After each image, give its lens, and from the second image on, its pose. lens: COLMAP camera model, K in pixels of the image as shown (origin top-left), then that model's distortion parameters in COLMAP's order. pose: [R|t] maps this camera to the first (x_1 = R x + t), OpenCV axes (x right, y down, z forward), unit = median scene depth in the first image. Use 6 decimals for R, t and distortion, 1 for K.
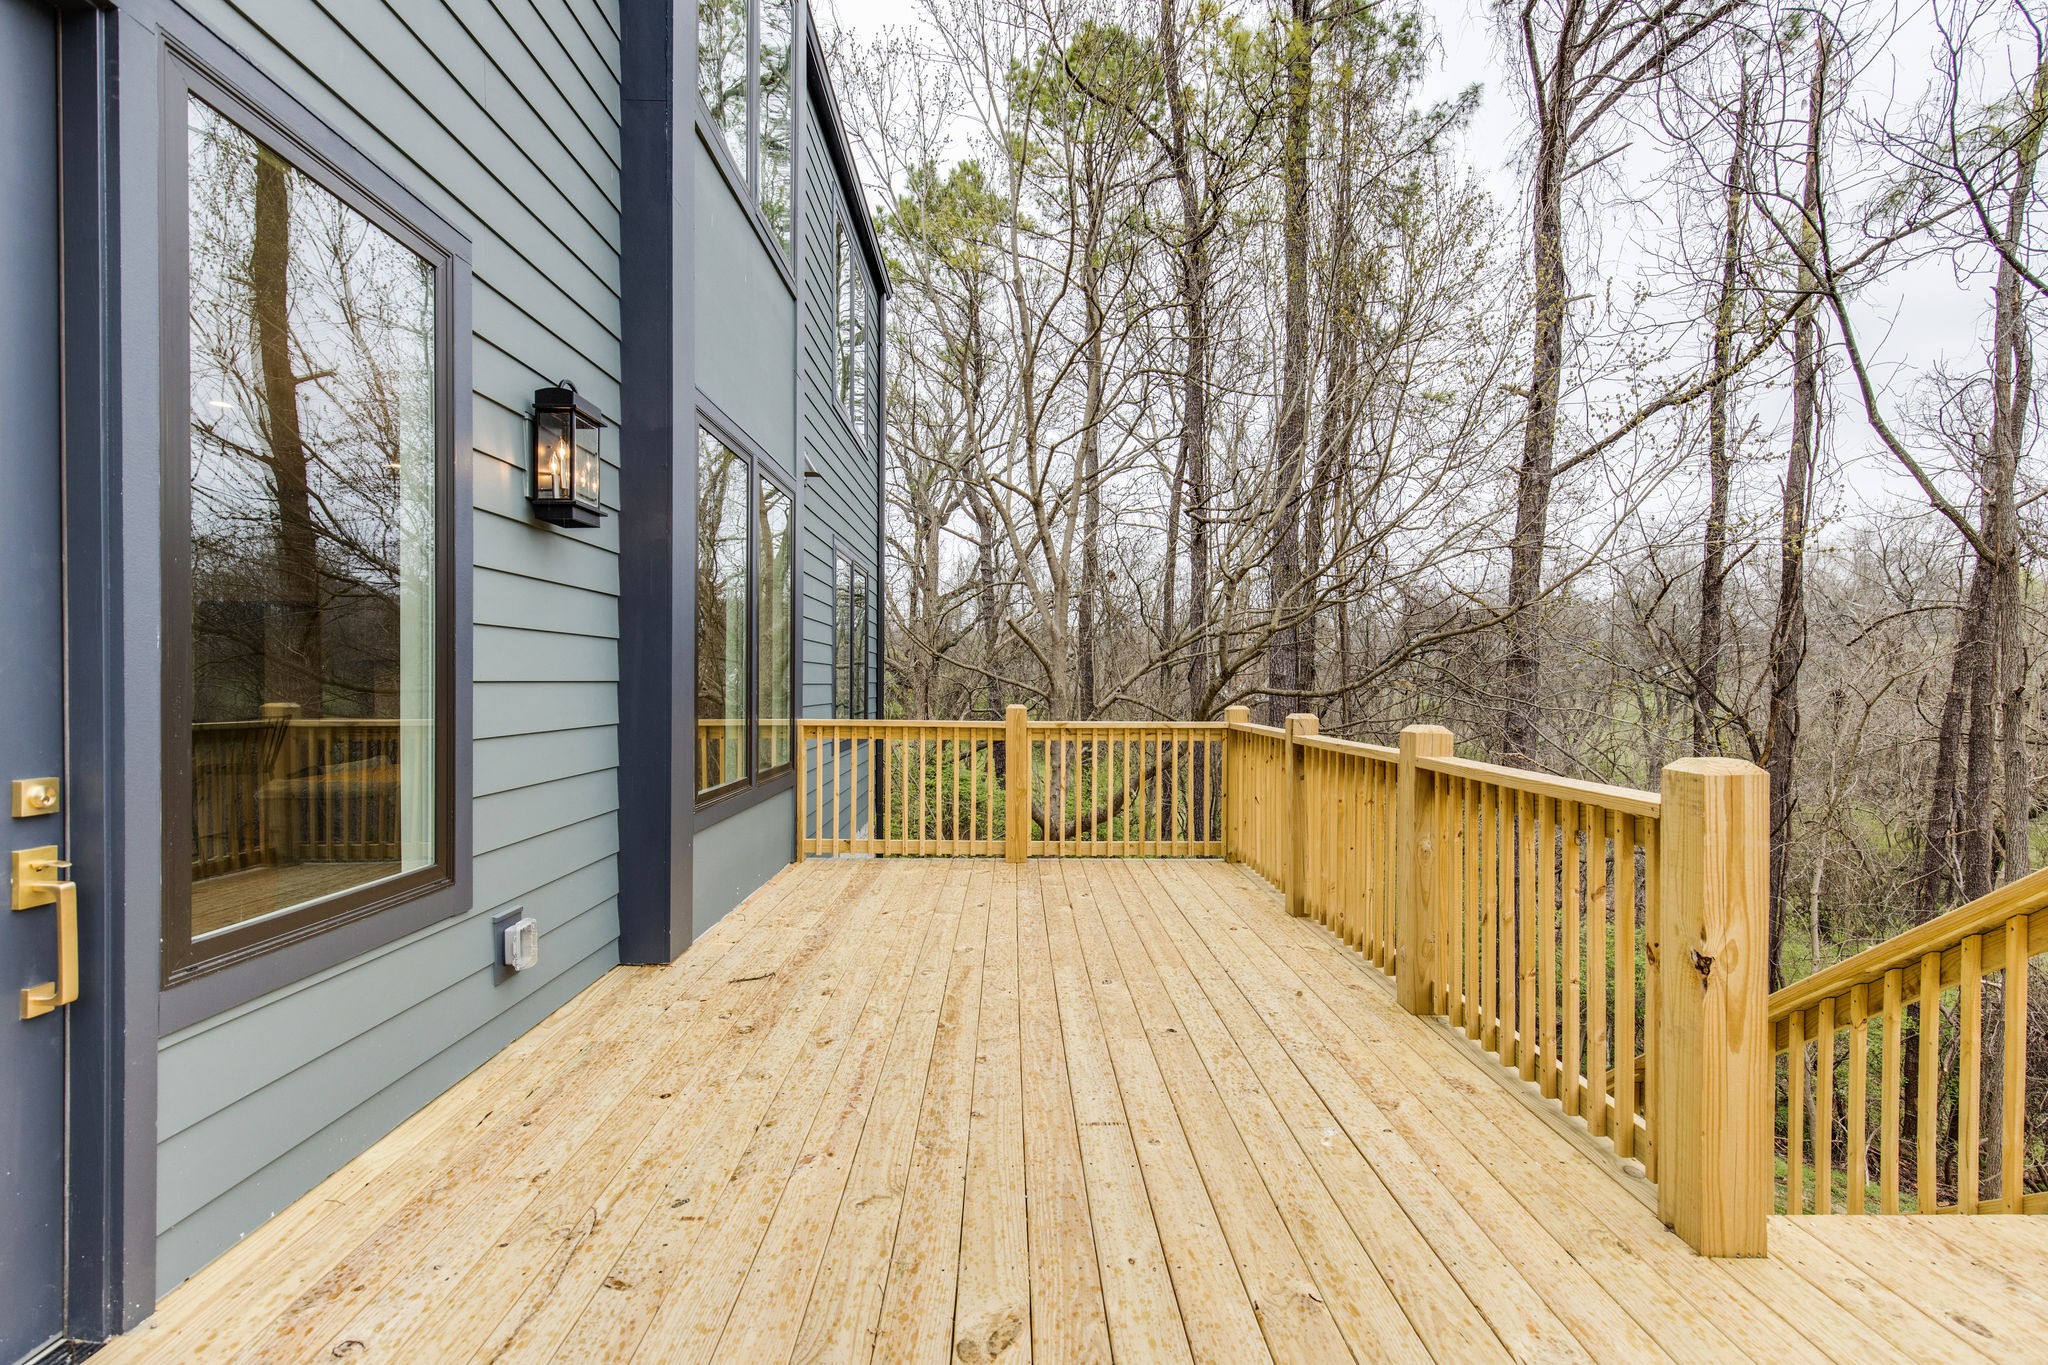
lens RADIAL K [[936.9, 0, 1030.7], [0, 936.9, 677.9], [0, 0, 1]] dist [0.012033, -0.001294]
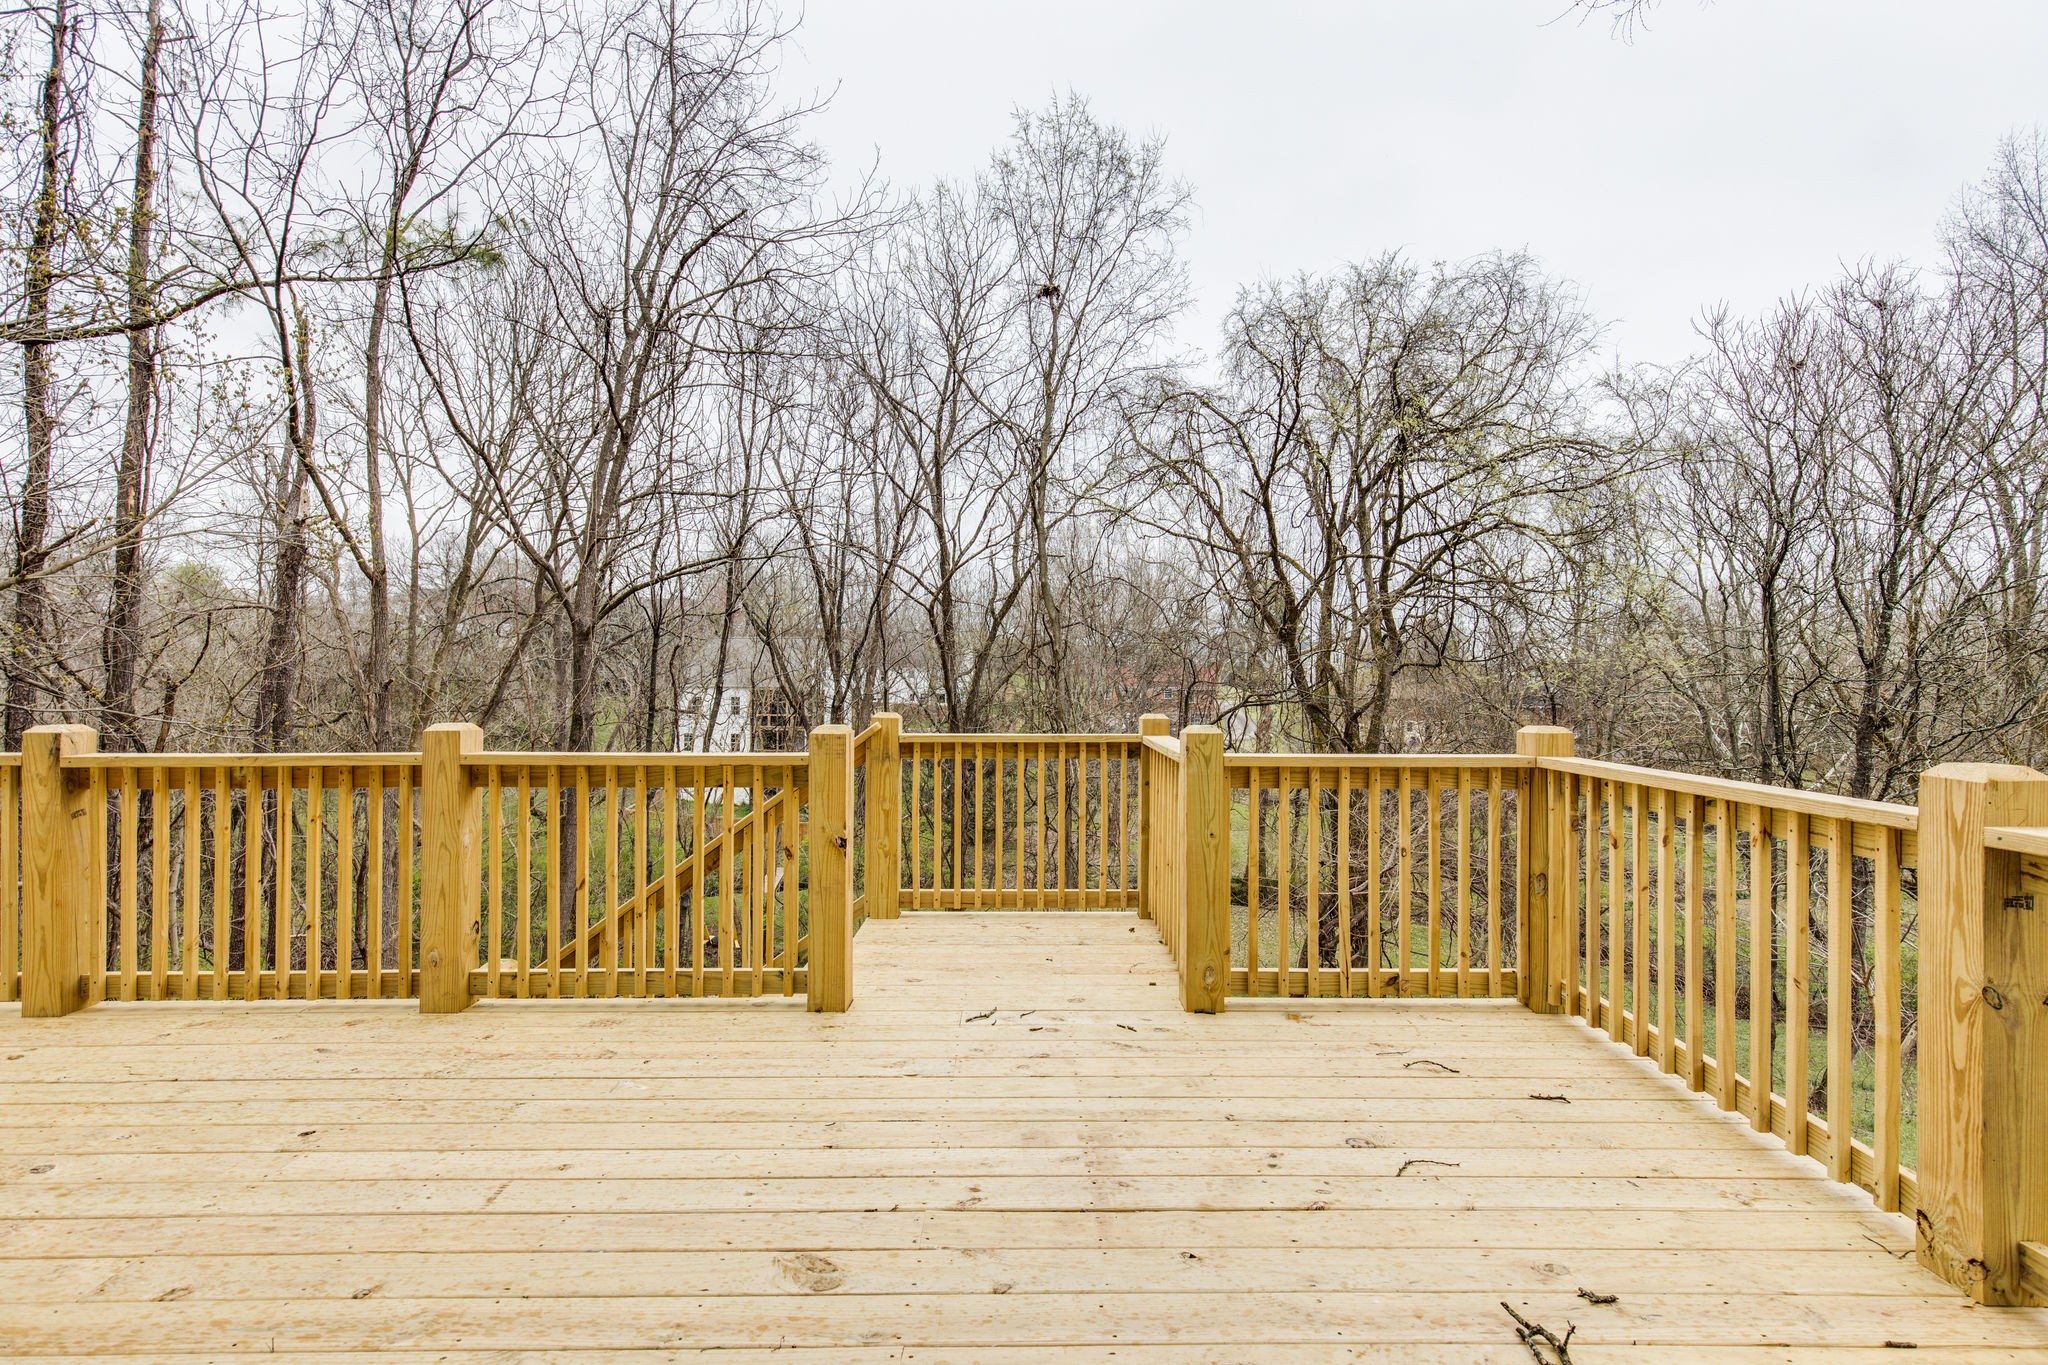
lens RADIAL K [[936.9, 0, 1032.3], [0, 936.9, 684.7], [0, 0, 1]] dist [0.012033, -0.001294]
pose [[0.017823, -0.012984, 0.999757, -0.518941], [-0.002851, 0.999911, 0.013037, -0.006623], [-0.999837, -0.003082, 0.017784, 0.325321]]
